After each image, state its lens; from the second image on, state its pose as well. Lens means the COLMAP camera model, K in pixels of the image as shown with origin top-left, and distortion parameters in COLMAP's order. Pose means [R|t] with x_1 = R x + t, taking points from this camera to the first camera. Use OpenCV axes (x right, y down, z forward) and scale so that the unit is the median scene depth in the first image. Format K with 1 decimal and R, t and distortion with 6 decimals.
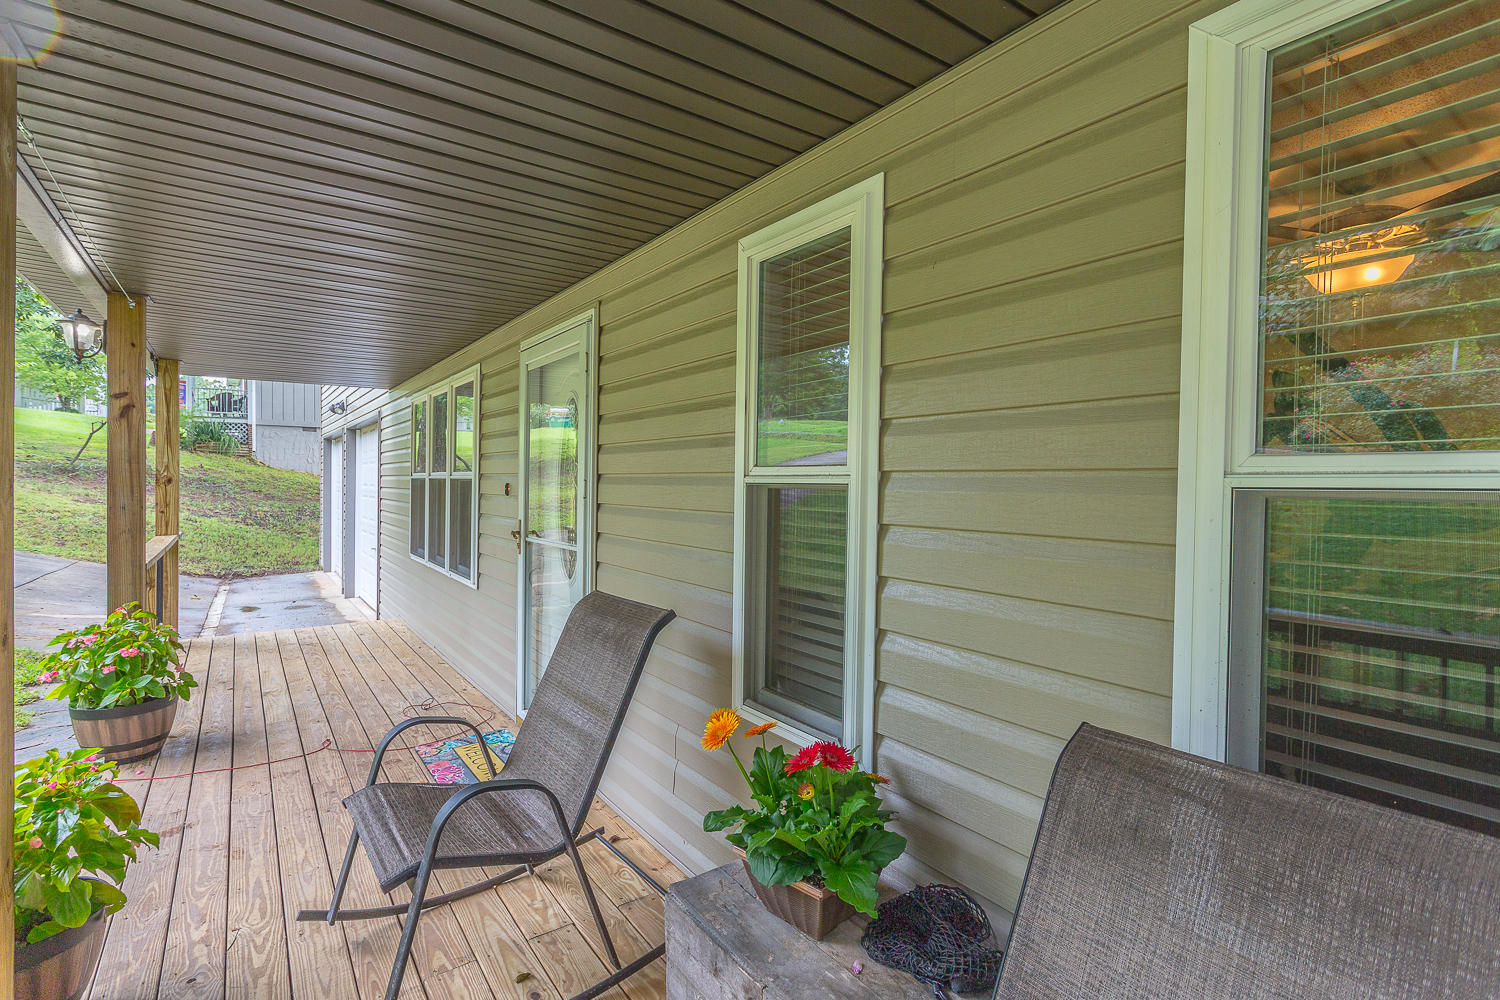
lens RADIAL K [[726.4, 0, 789.7], [0, 726.4, 485.1], [0, 0, 1]] dist [0.000599, 0.005842]
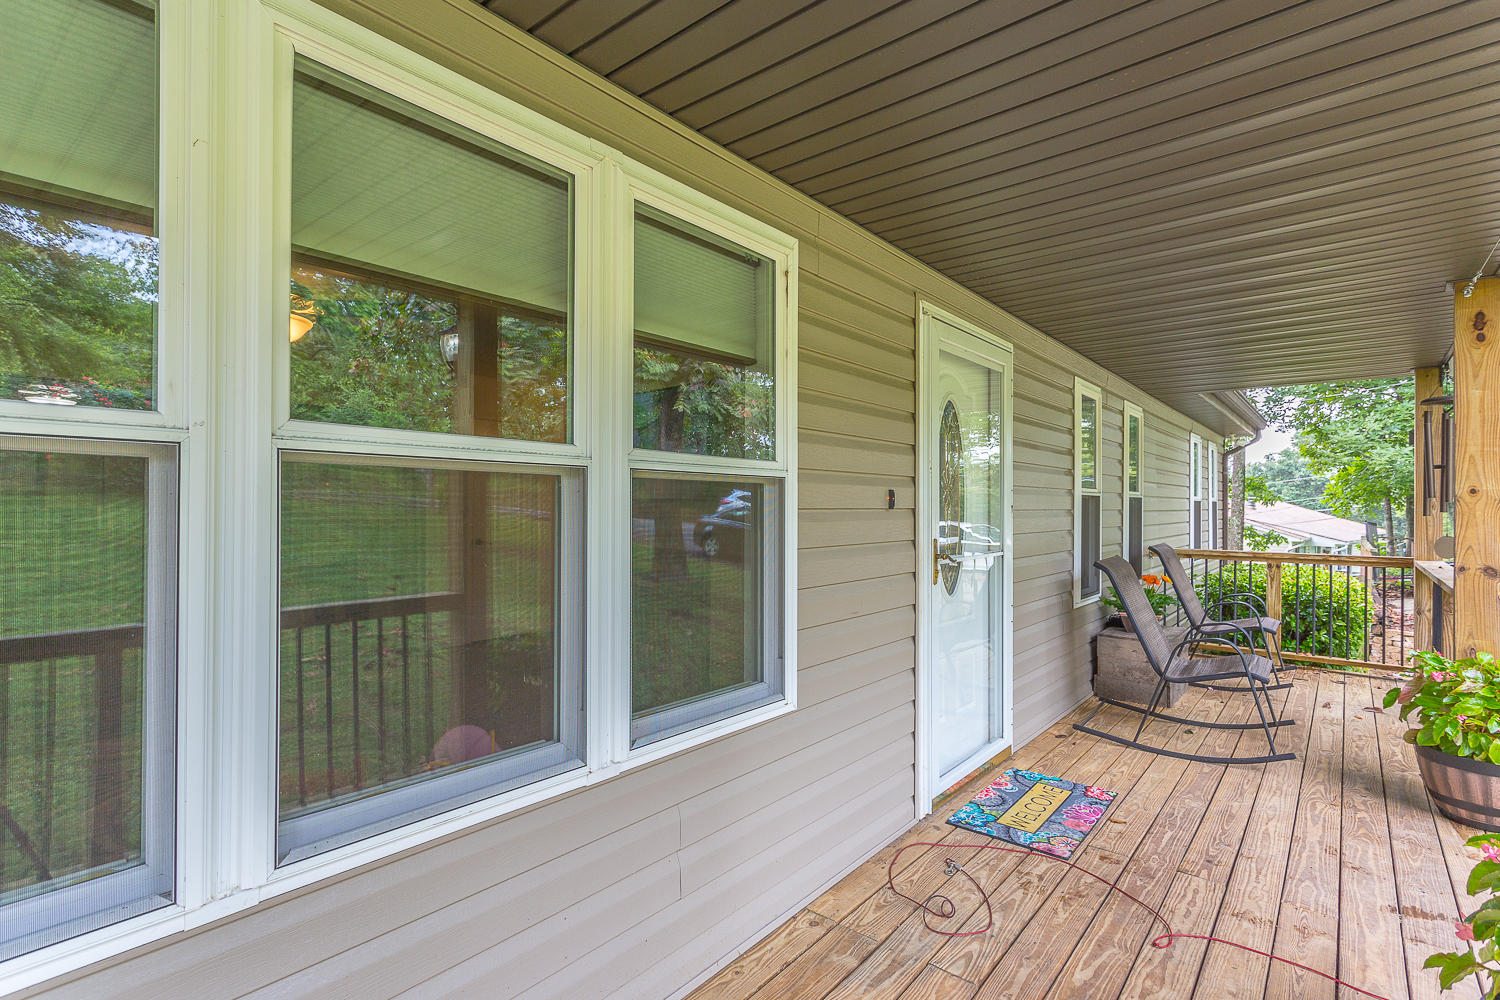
lens RADIAL K [[706.4, 0, 750.0], [0, 706.4, 500.0], [0, 0, 1]] dist [0.010173, -0.000179]
pose [[-0.222223, -0.002194, 0.974993, -1.175468], [-0.002340, 0.999996, 0.001717, 0.017164], [-0.974993, -0.001900, -0.222228, 1.532082]]
